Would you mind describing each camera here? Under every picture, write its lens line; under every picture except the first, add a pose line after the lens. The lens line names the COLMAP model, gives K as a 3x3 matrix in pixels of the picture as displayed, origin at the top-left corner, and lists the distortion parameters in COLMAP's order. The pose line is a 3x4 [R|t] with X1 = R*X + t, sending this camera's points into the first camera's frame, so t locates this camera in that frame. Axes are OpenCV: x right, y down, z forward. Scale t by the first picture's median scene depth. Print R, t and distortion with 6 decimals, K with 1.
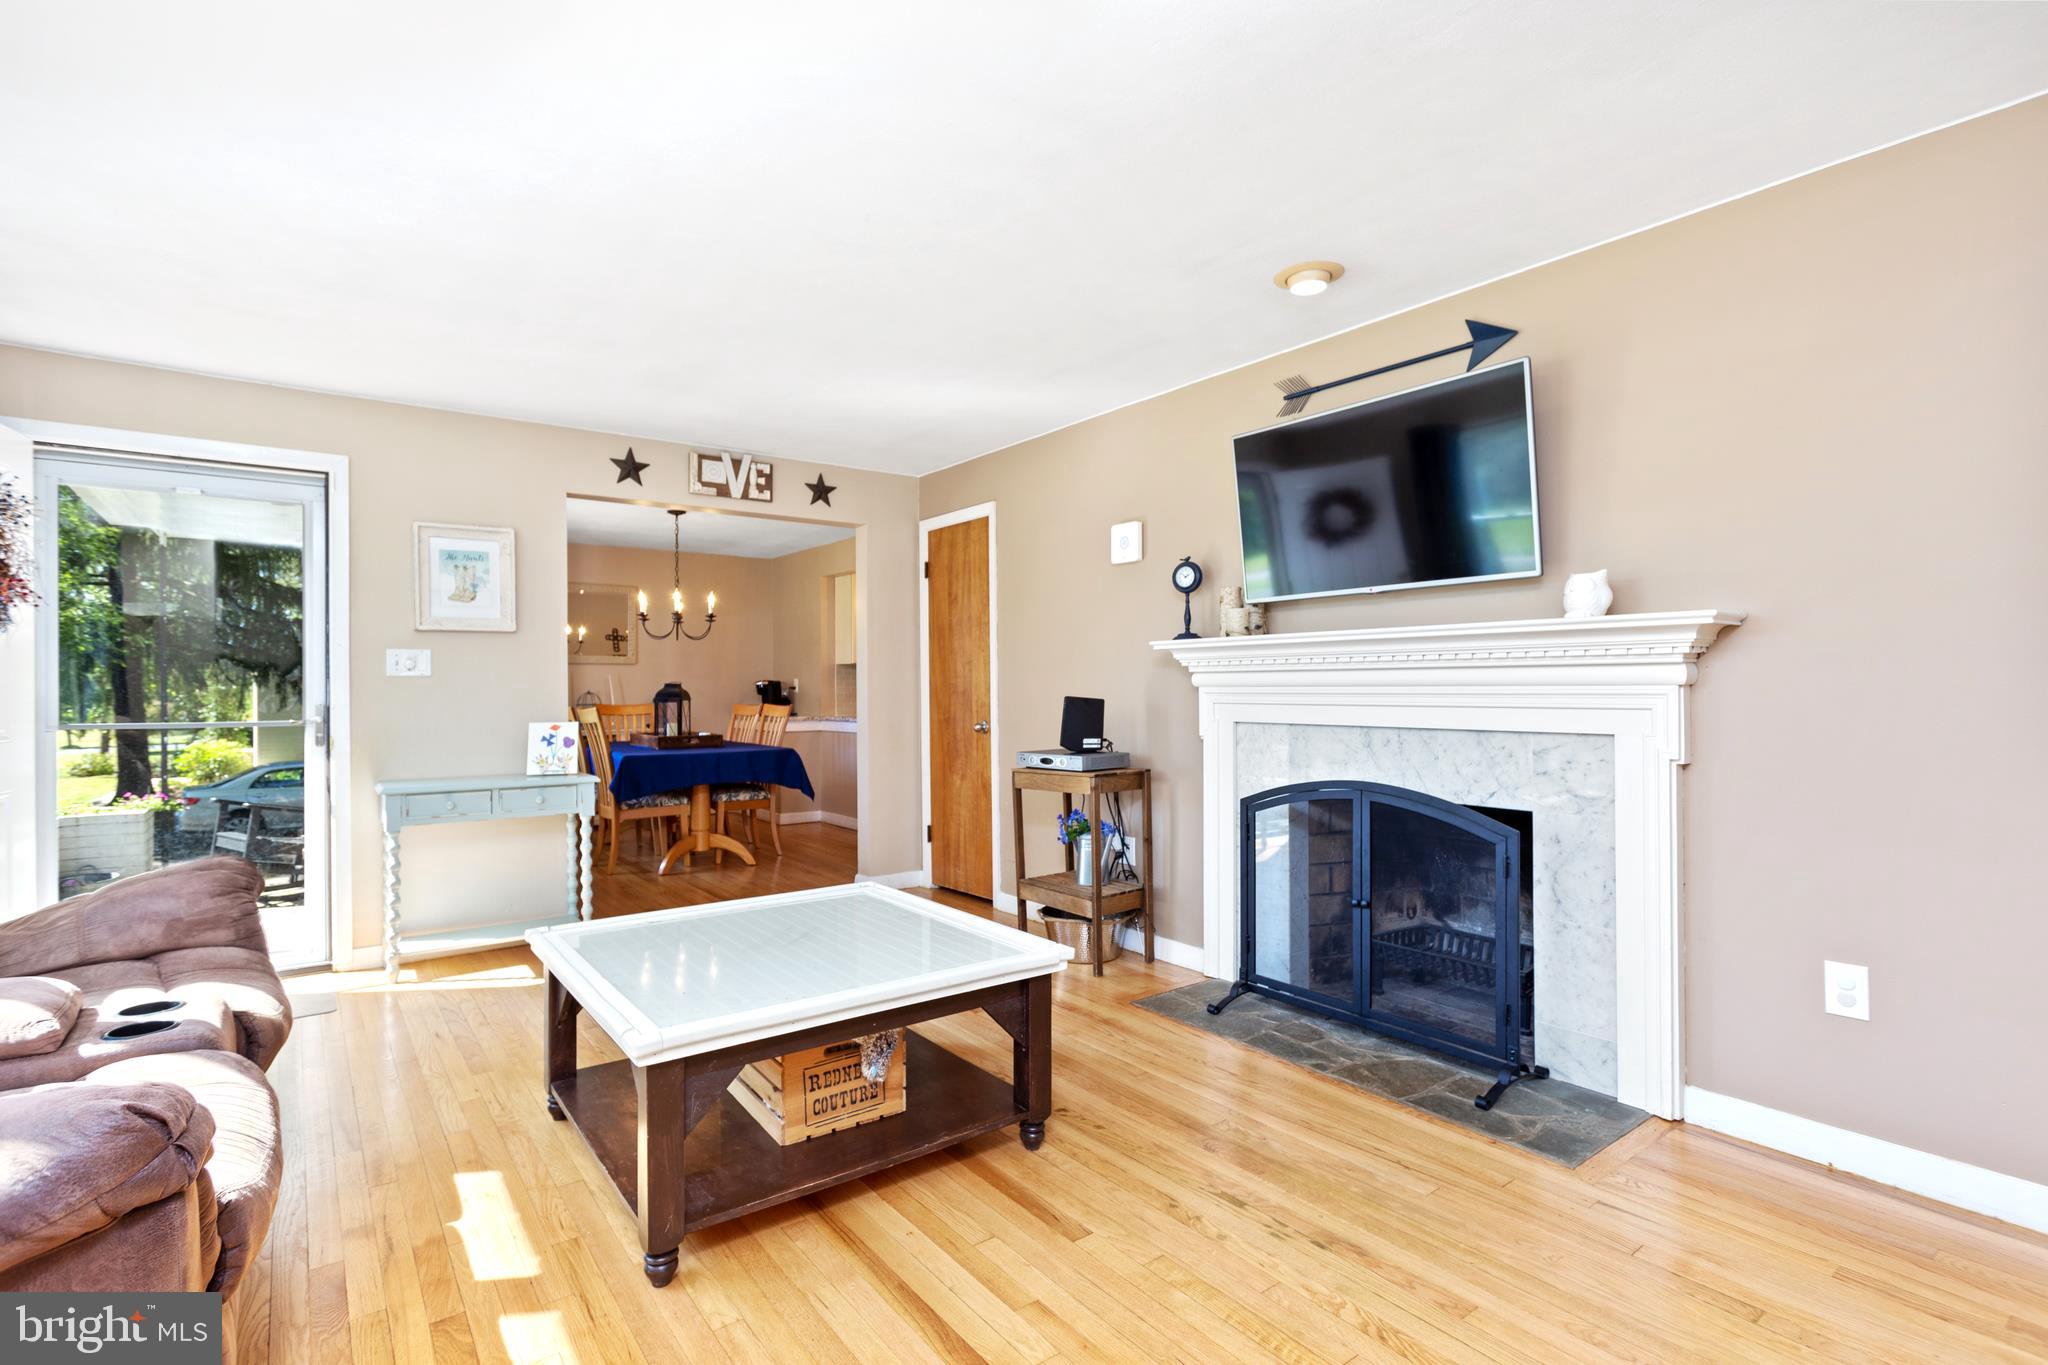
lens RADIAL K [[963.7, 0, 1024.0], [0, 963.7, 682.5], [0, 0, 1]] dist [0.013879, 0.000374]
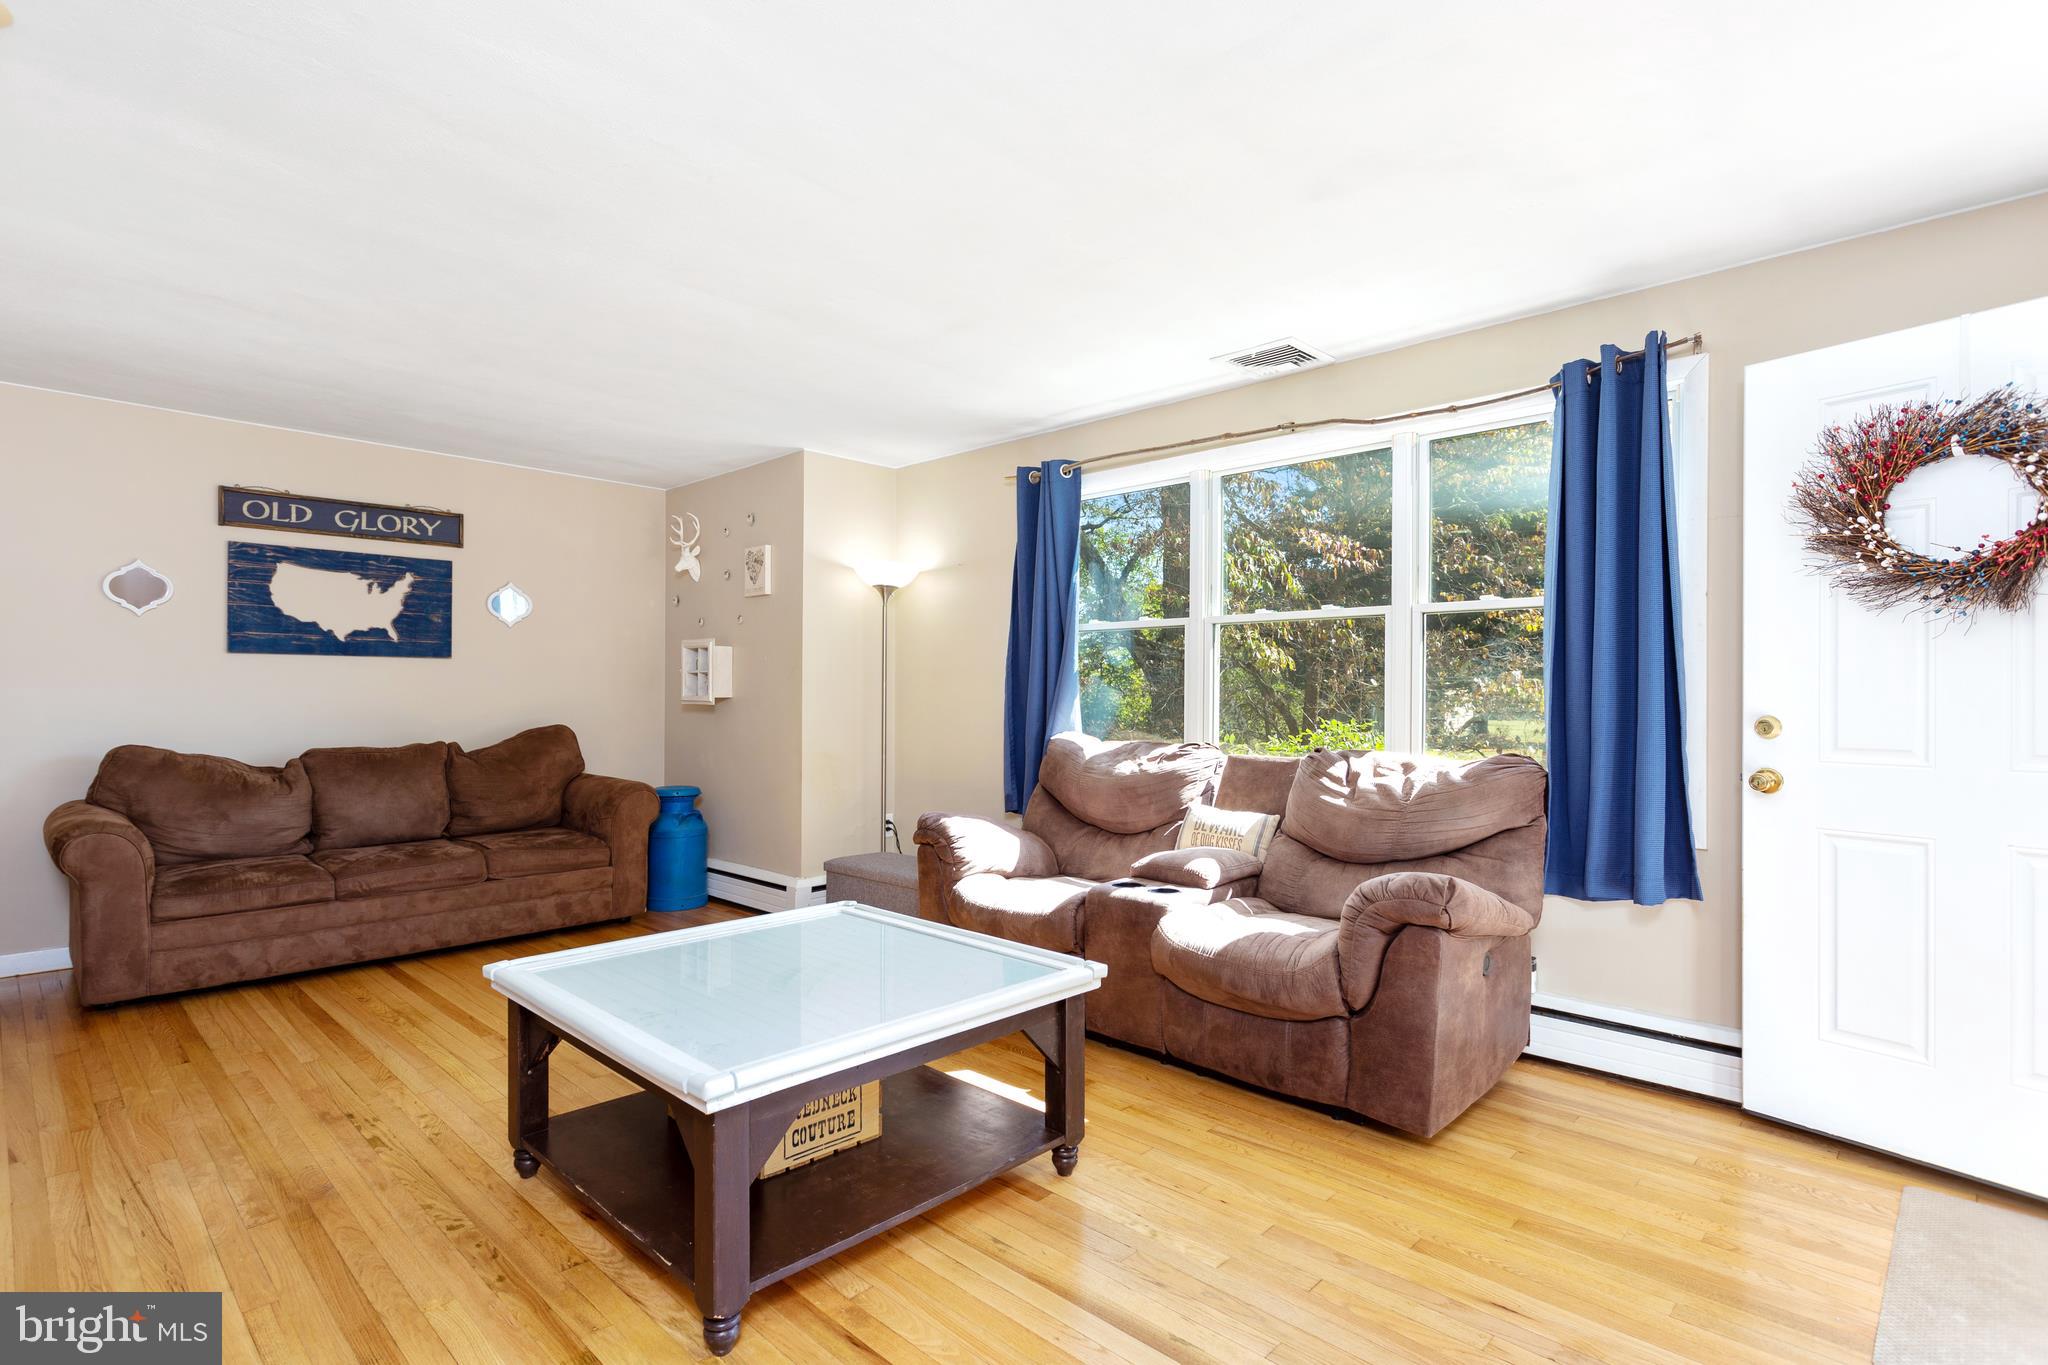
lens RADIAL K [[995.4, 0, 1024.0], [0, 995.4, 682.5], [0, 0, 1]] dist [-0.000991, -0.000064]
pose [[-0.985925, -0.000930, -0.167187, -0.178587], [0.001436, 0.999901, -0.014030, 0.005892], [0.167183, -0.014073, -0.985825, 1.180211]]
